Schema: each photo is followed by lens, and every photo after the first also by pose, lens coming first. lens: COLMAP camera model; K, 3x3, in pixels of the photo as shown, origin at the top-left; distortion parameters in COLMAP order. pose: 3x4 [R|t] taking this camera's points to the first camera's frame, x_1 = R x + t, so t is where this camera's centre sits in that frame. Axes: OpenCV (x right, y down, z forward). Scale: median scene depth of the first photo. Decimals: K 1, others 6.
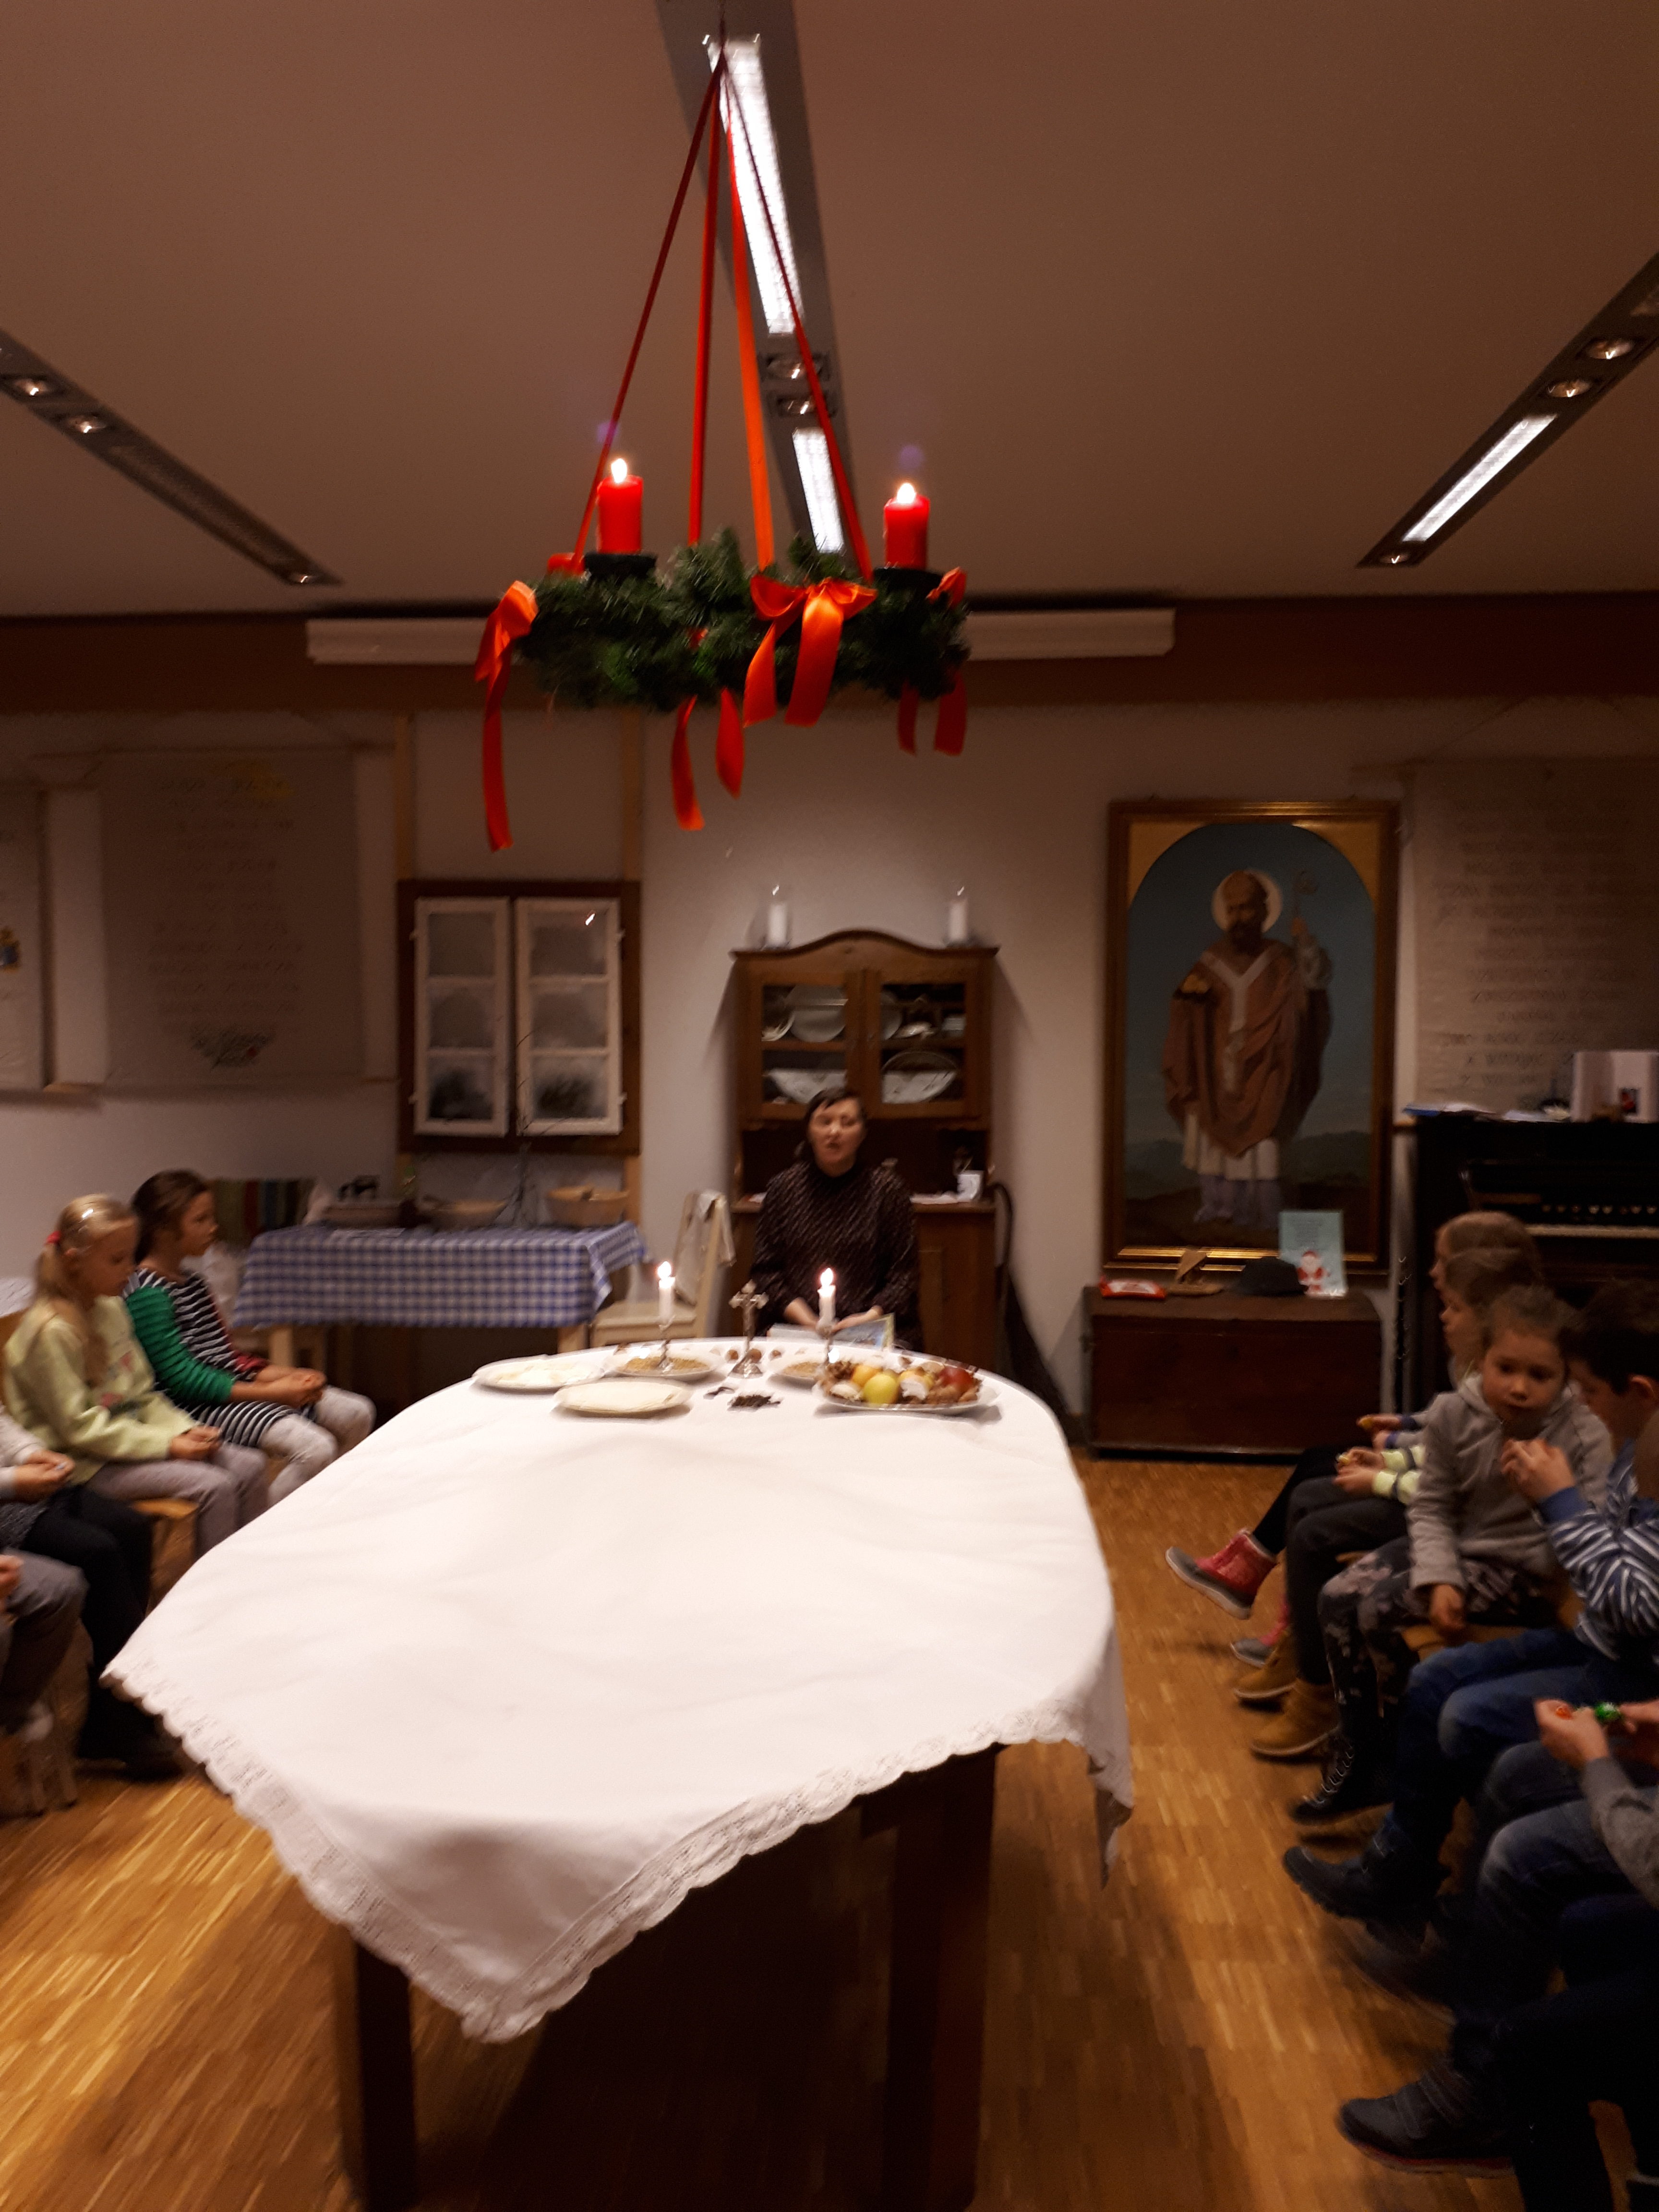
lens RADIAL K [[1809.1, 0, 829.5], [0, 1809.1, 1106.0], [0, 0, 1]] dist [-0.005083, -0.007785]
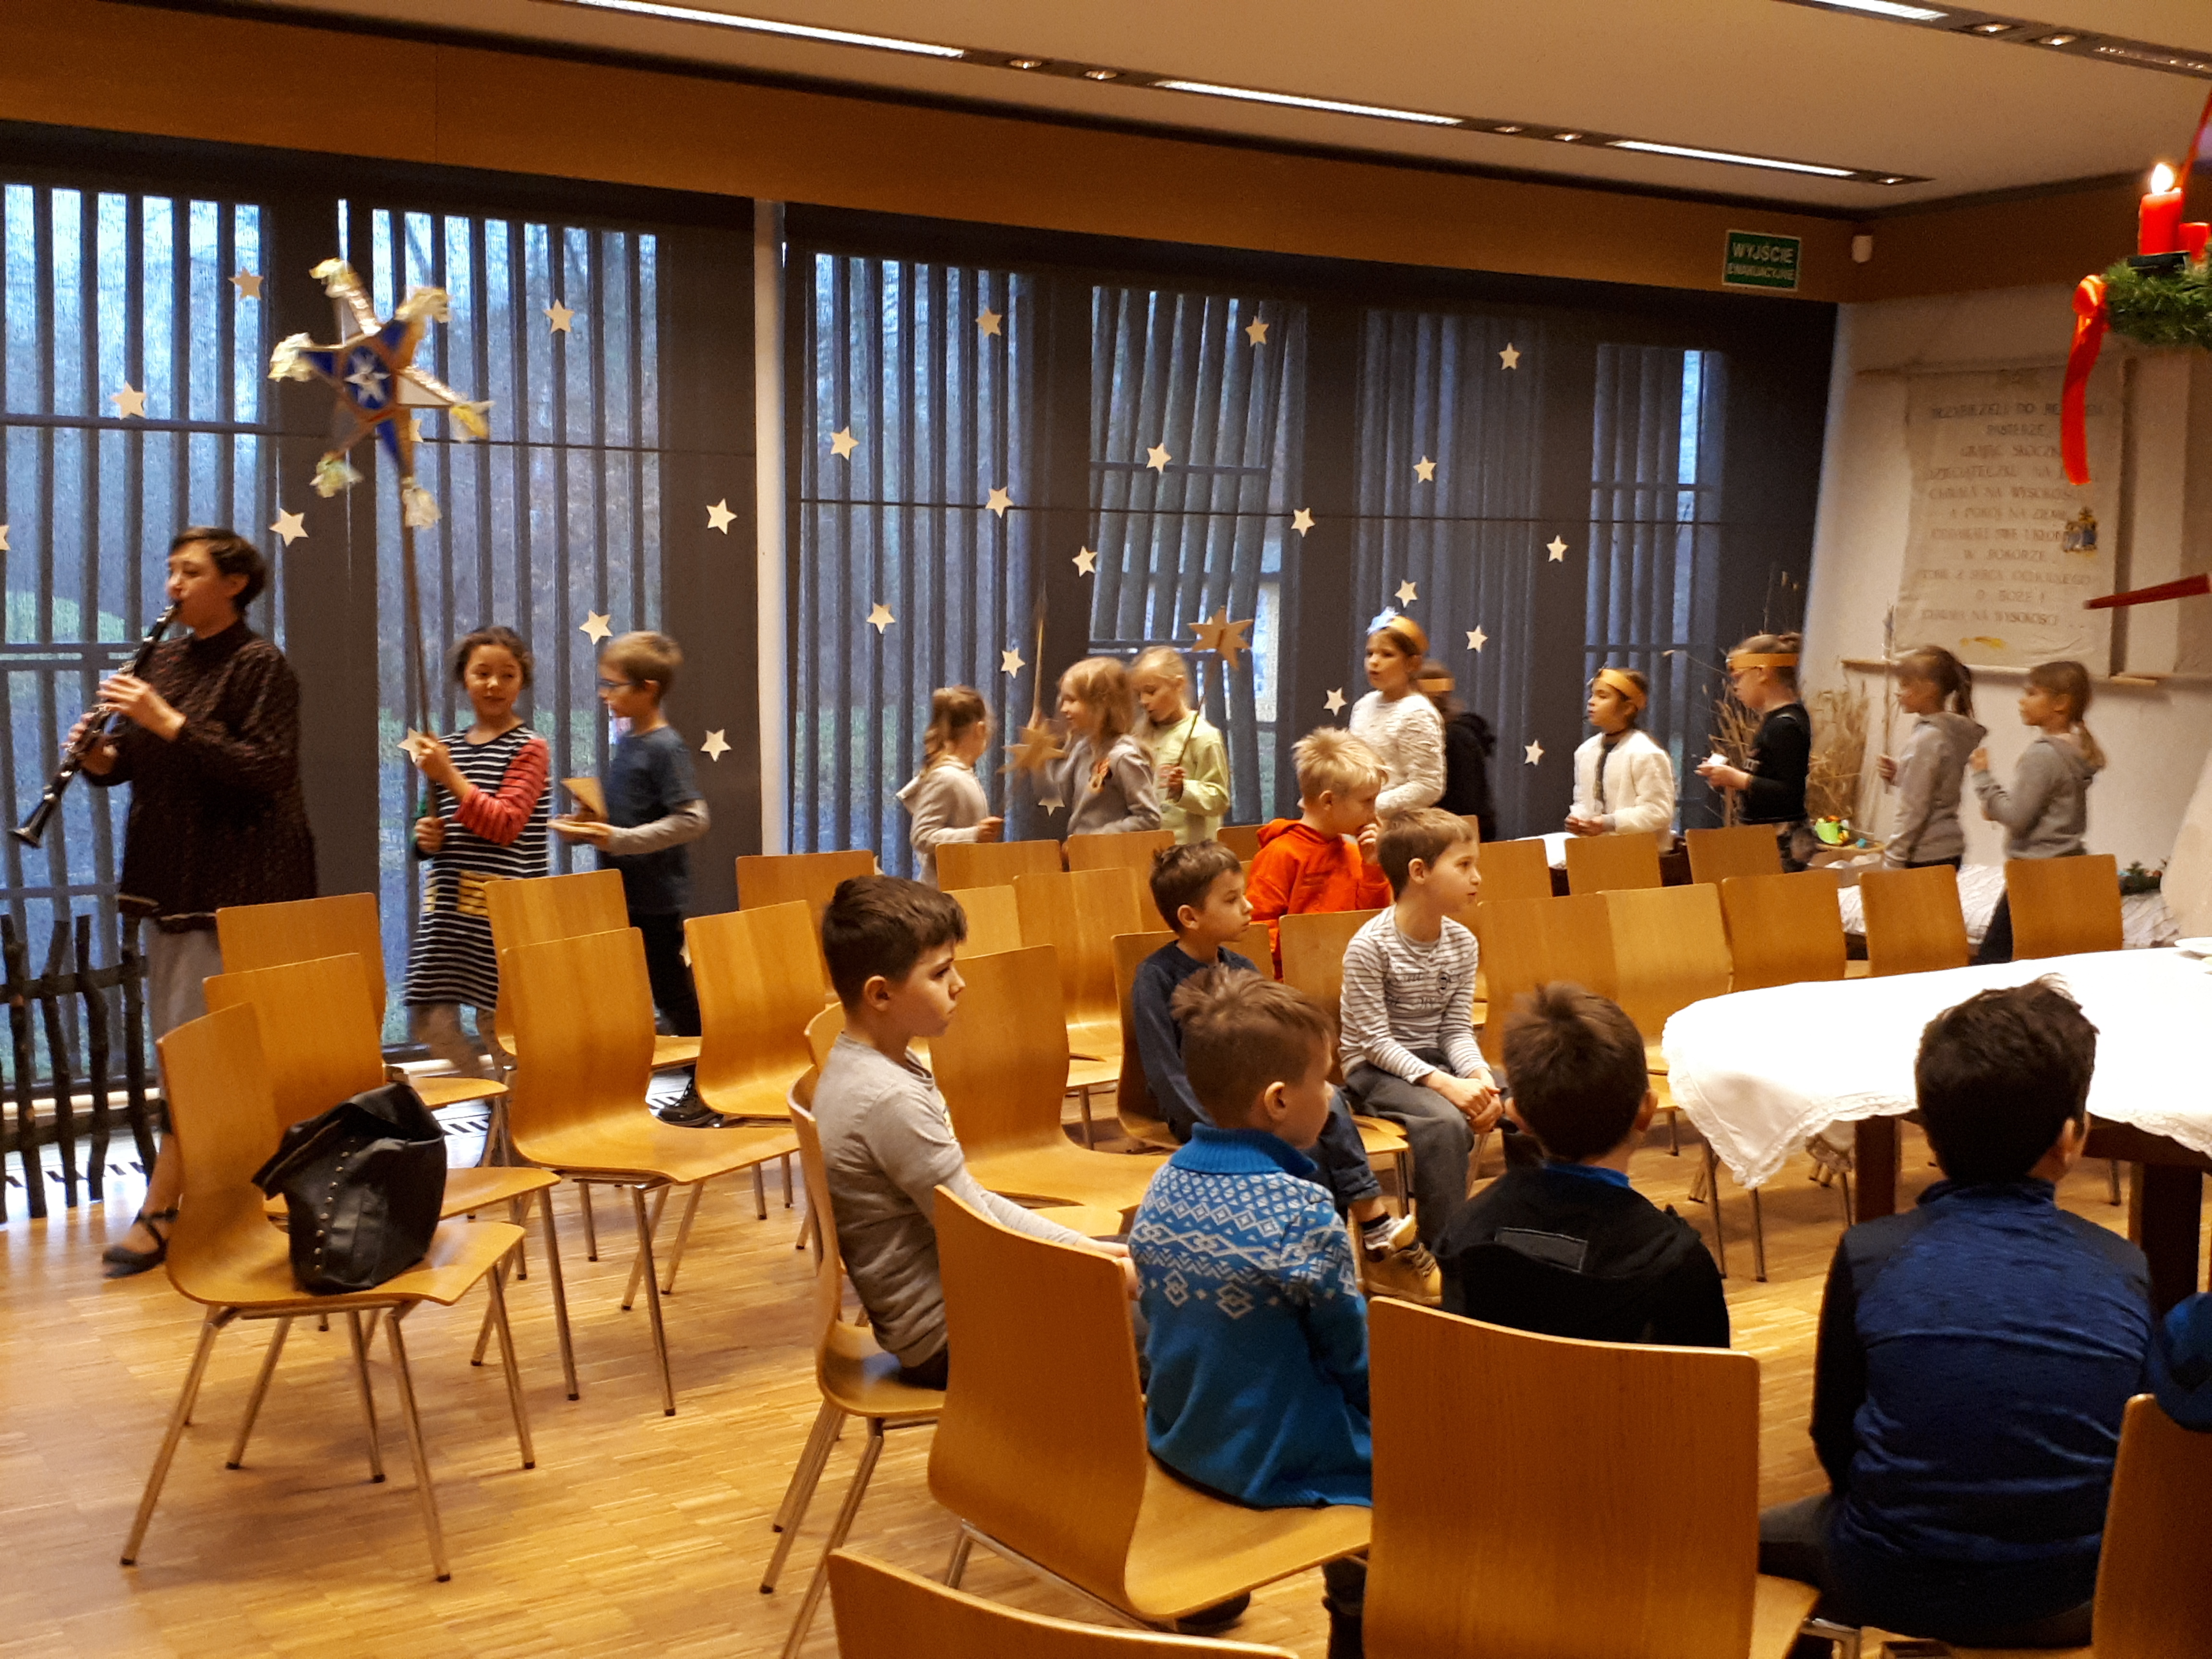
lens RADIAL K [[2479.2, 0, 1106.0], [0, 2479.2, 829.5], [0, 0, 1]] dist [-0.012106, -0.035519]
pose [[0.610952, 0.081438, -0.787468, 1.349818], [-0.043284, 0.996643, 0.069489, 0.009680], [0.790483, -0.008370, 0.612426, -1.033151]]
